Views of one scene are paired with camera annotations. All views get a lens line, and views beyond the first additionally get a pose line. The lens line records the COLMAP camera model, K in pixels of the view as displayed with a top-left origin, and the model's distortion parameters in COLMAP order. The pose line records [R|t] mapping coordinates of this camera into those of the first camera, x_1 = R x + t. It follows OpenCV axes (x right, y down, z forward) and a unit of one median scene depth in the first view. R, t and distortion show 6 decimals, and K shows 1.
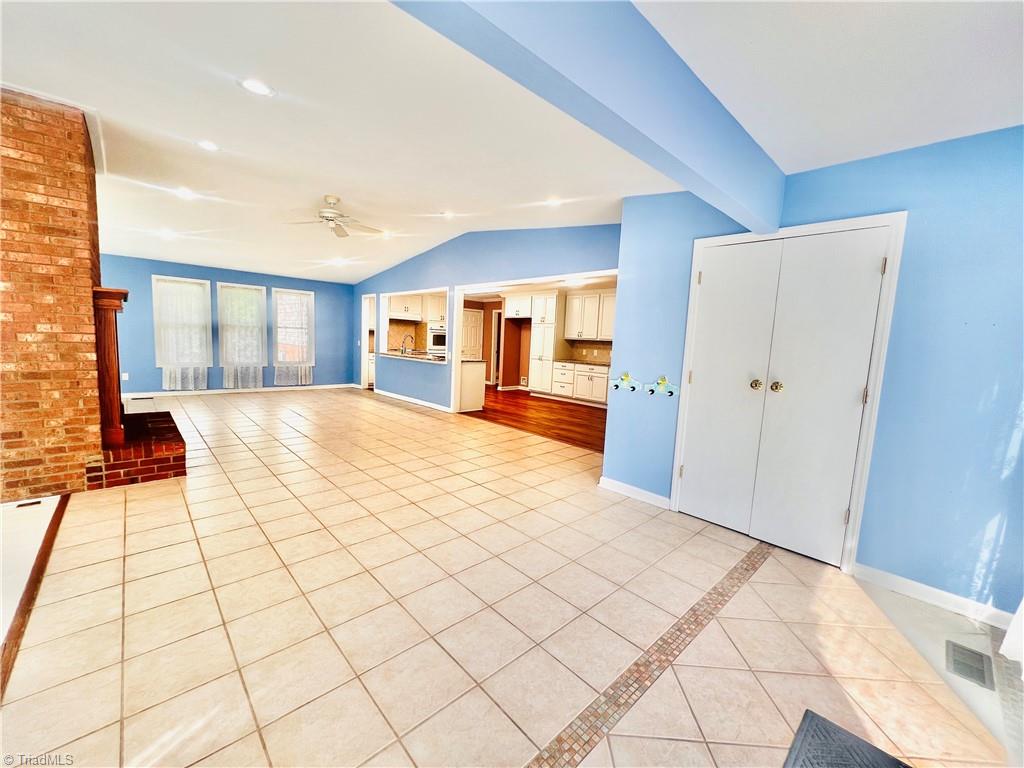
lens RADIAL K [[408.1, 0, 511.4], [0, 408.1, 383.1], [0, 0, 1]] dist [0.000174, -0.000373]
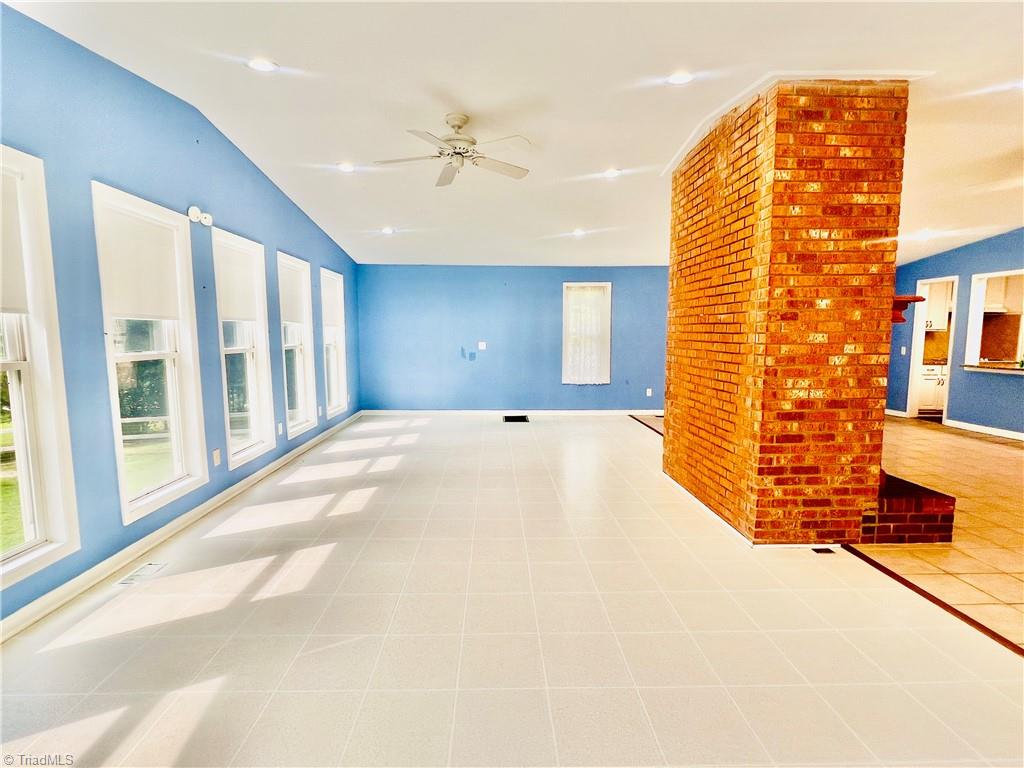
lens RADIAL K [[514.7, 0, 516.1], [0, 514.7, 385.3], [0, 0, 1]] dist [-0.001267, -0.000396]
pose [[0.756389, 0.023398, -0.653703, -0.814035], [-0.038038, 0.999242, -0.008247, -0.019186], [0.653015, 0.031104, 0.756706, -0.230581]]
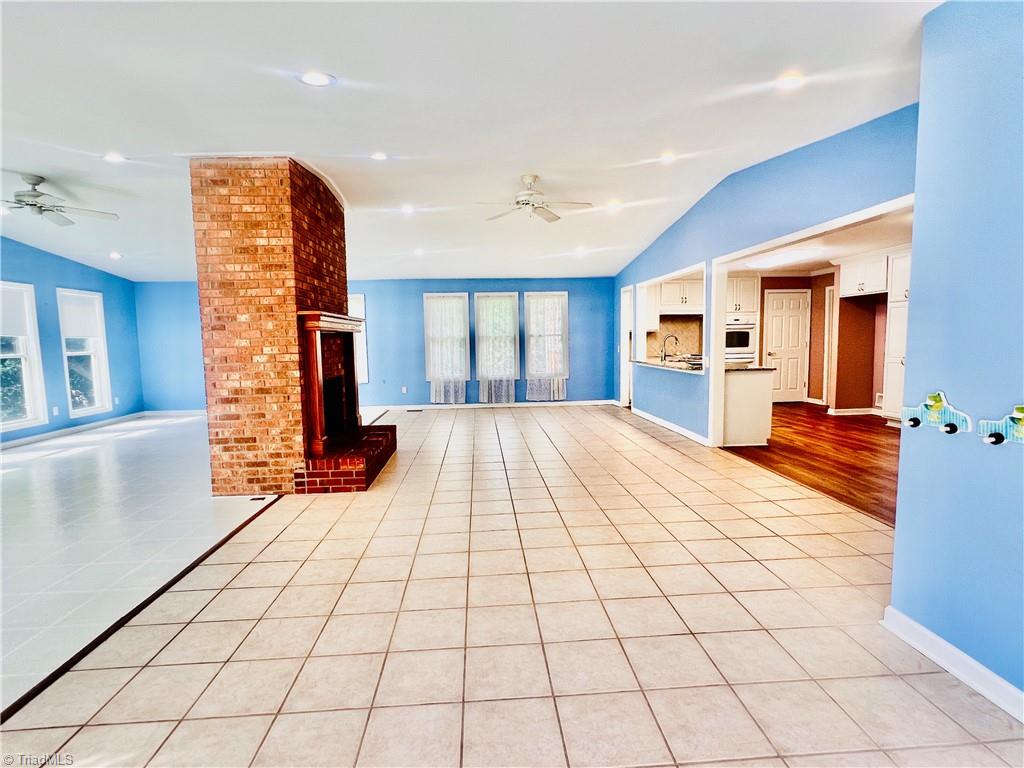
lens RADIAL K [[514.7, 0, 512.2], [0, 514.7, 385.3], [0, 0, 1]] dist [-0.001267, -0.000396]
pose [[0.771059, 0.000756, -0.636763, 0.286301], [-0.015983, 0.999707, -0.018168, -0.015723], [0.636563, 0.024186, 0.770845, 0.260361]]
